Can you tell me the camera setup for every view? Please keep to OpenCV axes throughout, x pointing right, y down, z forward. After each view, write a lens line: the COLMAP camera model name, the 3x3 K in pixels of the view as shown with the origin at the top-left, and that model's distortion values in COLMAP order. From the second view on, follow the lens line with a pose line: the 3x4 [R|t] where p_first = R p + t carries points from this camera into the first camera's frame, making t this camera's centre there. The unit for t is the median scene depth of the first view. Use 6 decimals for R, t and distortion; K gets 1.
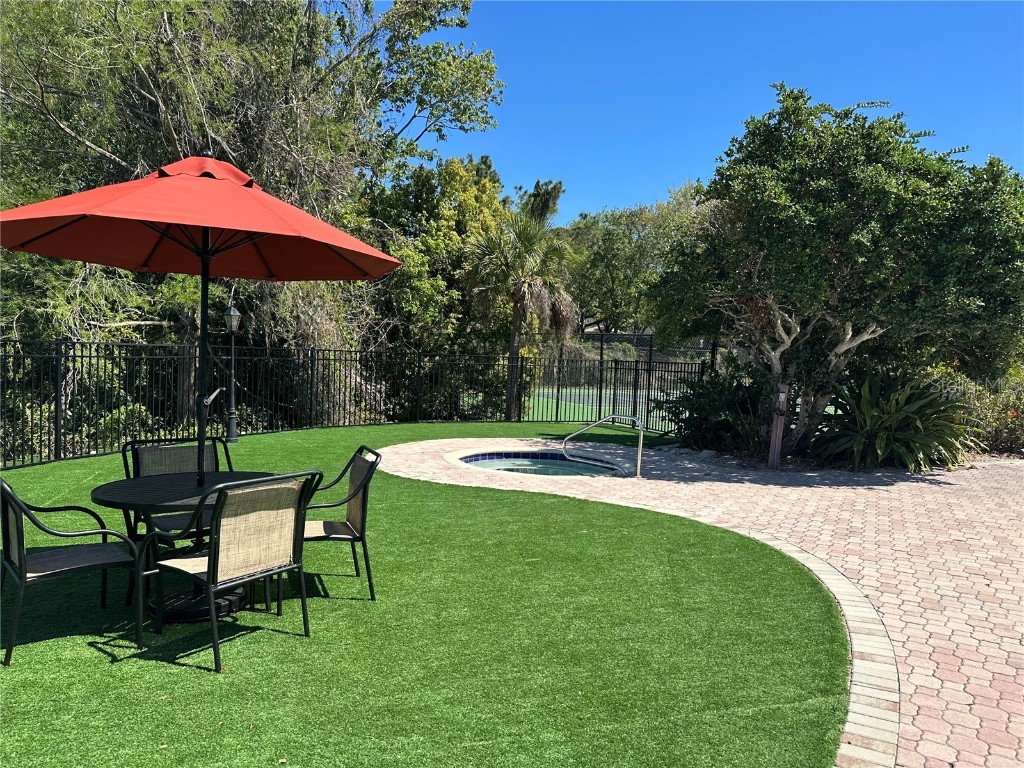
lens RADIAL K [[726.3, 0, 529.6], [0, 726.3, 392.0], [0, 0, 1]] dist [0.061522, -0.075131]
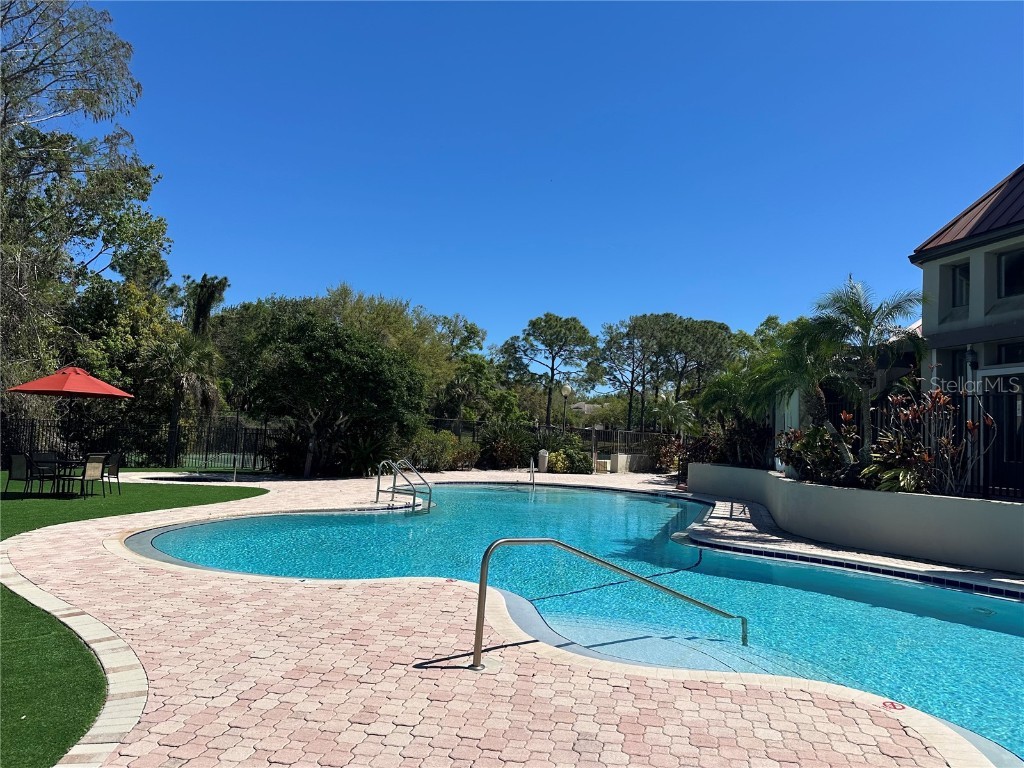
lens RADIAL K [[726.3, 0, 529.6], [0, 726.3, 392.0], [0, 0, 1]] dist [0.061522, -0.075131]
pose [[0.911469, 0.029090, 0.410340, 0.021464], [0.011396, 0.995328, -0.095874, 0.032183], [-0.411212, 0.092062, 0.906879, -0.599518]]
